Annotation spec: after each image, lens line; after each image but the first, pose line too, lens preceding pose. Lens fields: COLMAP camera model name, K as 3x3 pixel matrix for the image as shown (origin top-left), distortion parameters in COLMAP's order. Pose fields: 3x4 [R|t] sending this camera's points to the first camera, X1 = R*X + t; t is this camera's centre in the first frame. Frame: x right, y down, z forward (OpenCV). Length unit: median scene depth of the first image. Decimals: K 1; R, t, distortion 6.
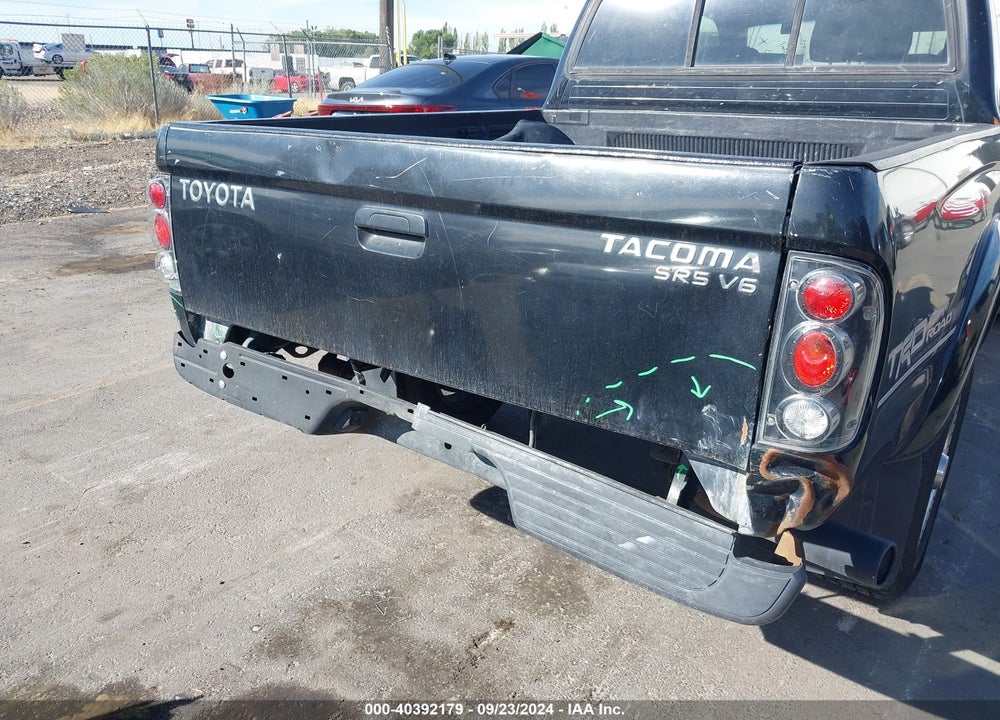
lens RADIAL K [[807.8, 0, 482.2], [0, 807.8, 381.1], [0, 0, 1]] dist [0.014531, -0.013023]
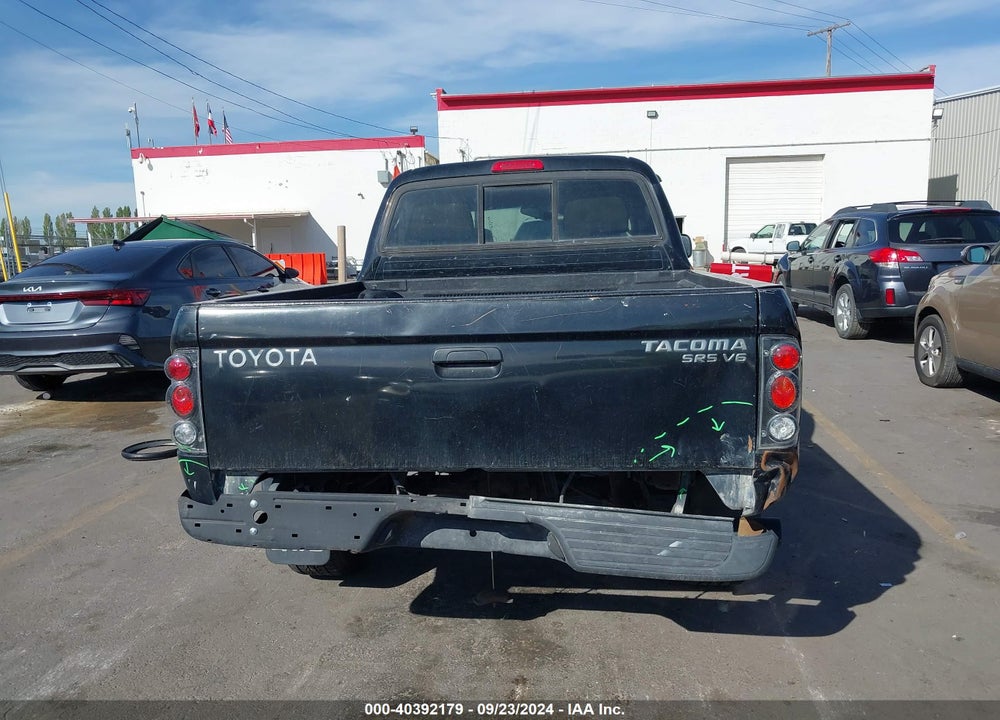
lens RADIAL K [[805.8, 0, 500.0], [0, 805.8, 360.0], [0, 0, 1]] dist [0.057640, -0.102949]
pose [[0.860399, -0.107789, 0.498091, -0.692908], [0.217568, 0.961522, -0.167747, 0.046666], [-0.460844, 0.252698, 0.850744, -0.170838]]
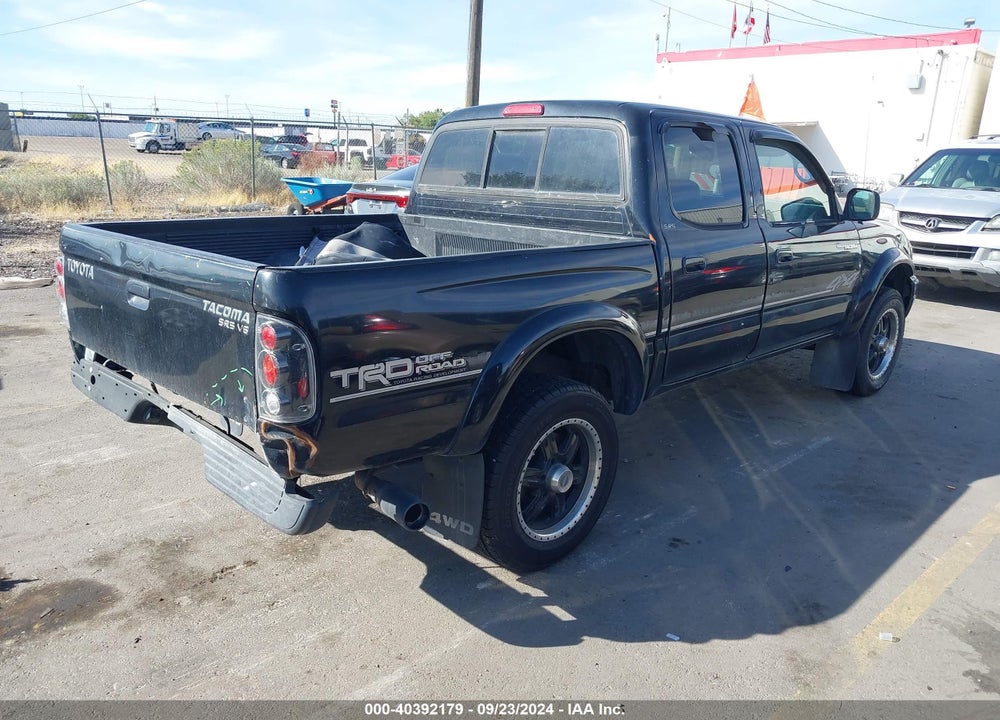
lens RADIAL K [[807.8, 0, 482.2], [0, 807.8, 381.1], [0, 0, 1]] dist [0.014531, -0.013023]
pose [[0.988531, 0.058550, -0.139206, 0.797860], [-0.070460, 0.994120, -0.082225, 0.080686], [0.133573, 0.091091, 0.986844, -0.537515]]
